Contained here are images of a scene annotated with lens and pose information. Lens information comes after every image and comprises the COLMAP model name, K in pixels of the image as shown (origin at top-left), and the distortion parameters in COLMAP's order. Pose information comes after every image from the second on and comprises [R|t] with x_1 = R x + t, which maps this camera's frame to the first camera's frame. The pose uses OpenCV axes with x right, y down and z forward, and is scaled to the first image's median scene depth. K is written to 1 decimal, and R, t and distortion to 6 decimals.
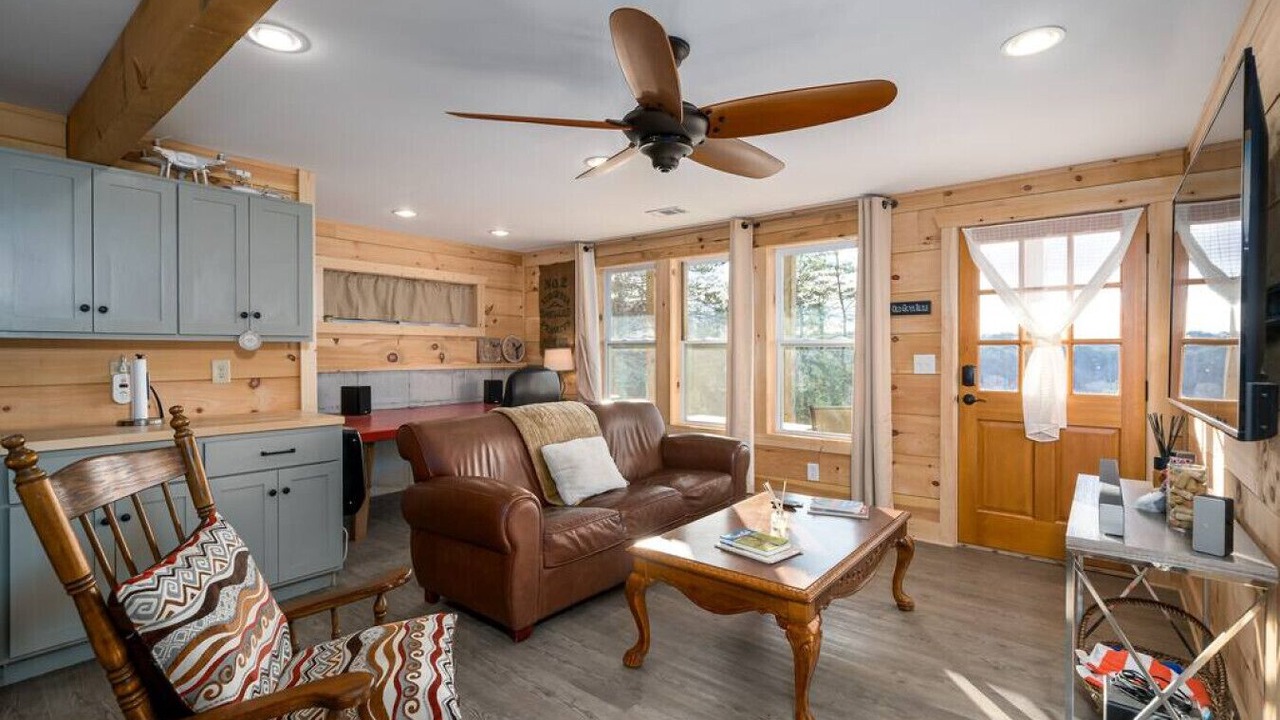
lens RADIAL K [[586.4, 0, 648.7], [0, 586.4, 348.2], [0, 0, 1]] dist [-0.002566, -0.000368]
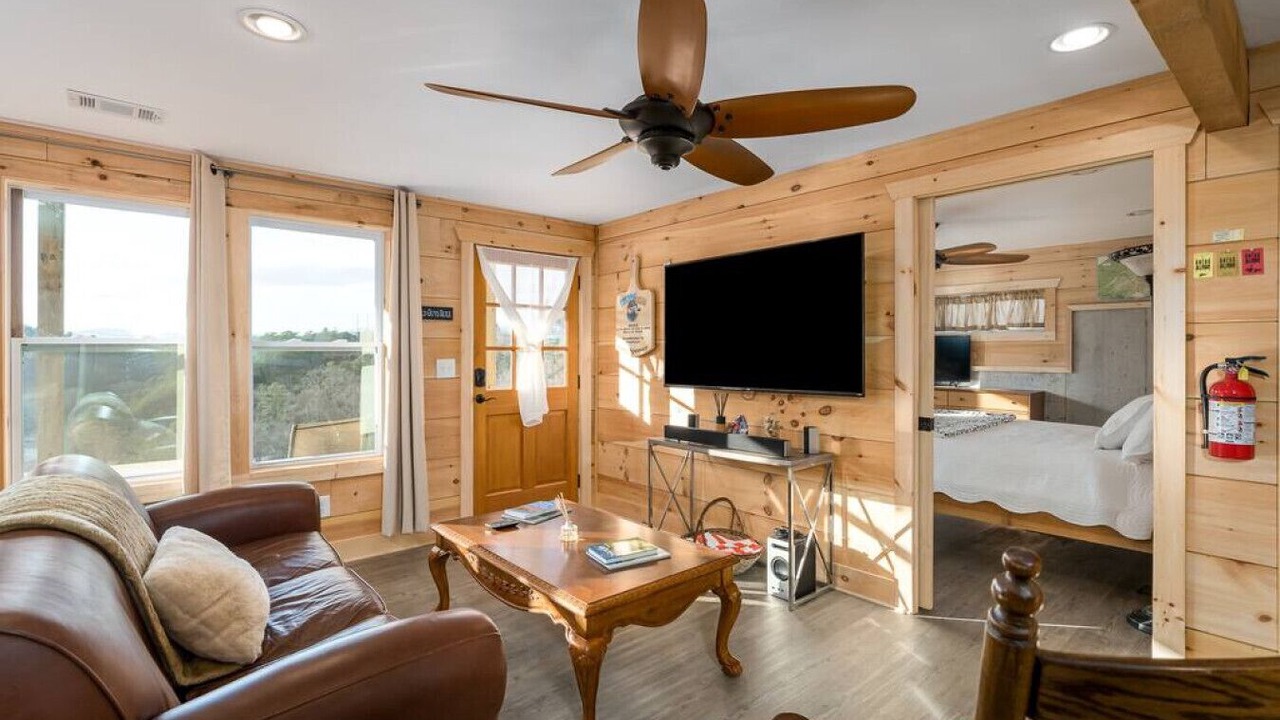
lens RADIAL K [[586.4, 0, 648.7], [0, 586.4, 348.2], [0, 0, 1]] dist [-0.002566, -0.000368]
pose [[0.183248, 0.002288, 0.983064, -0.492343], [-0.010323, 0.999947, -0.000403, -0.011899], [-0.983012, -0.010074, 0.183262, 0.470640]]
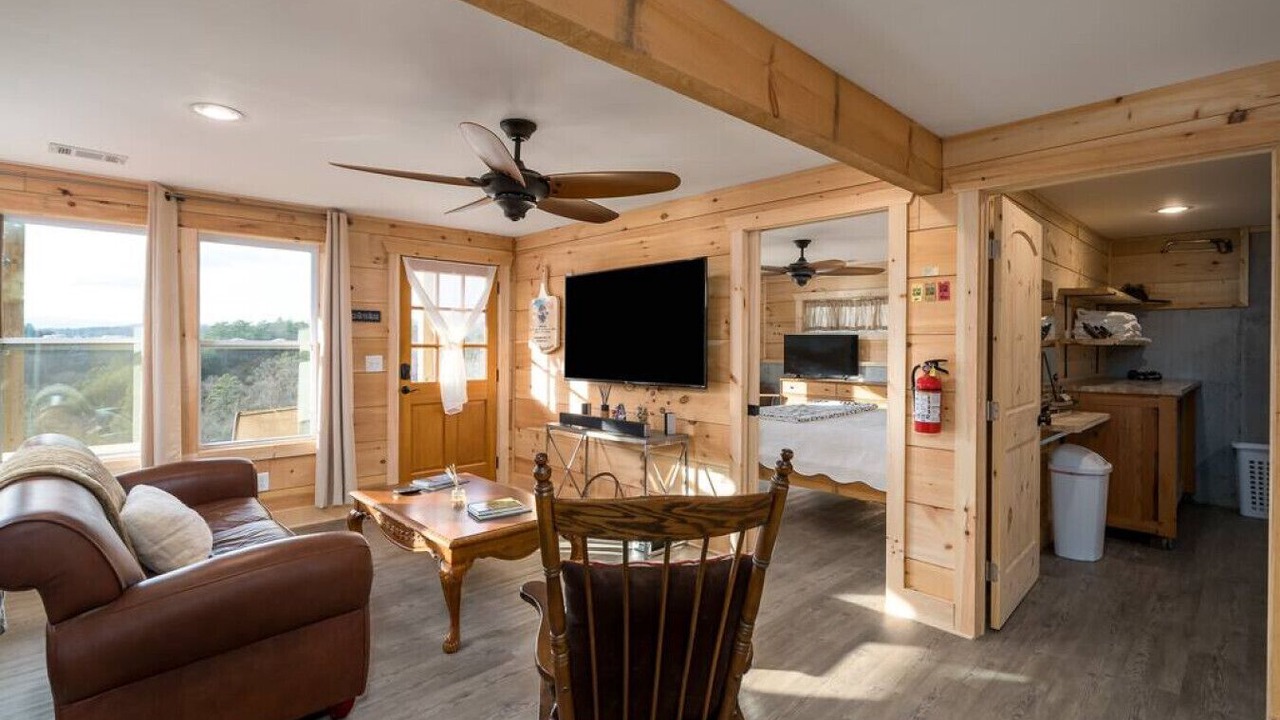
lens RADIAL K [[586.2, 0, 640.3], [0, 586.2, 340.5], [0, 0, 1]] dist [-0.003373, -0.000376]
pose [[0.135532, 0.002986, 0.990768, -0.652719], [-0.014836, 0.999889, -0.000984, -0.027570], [-0.990662, -0.014565, 0.135562, 0.310093]]
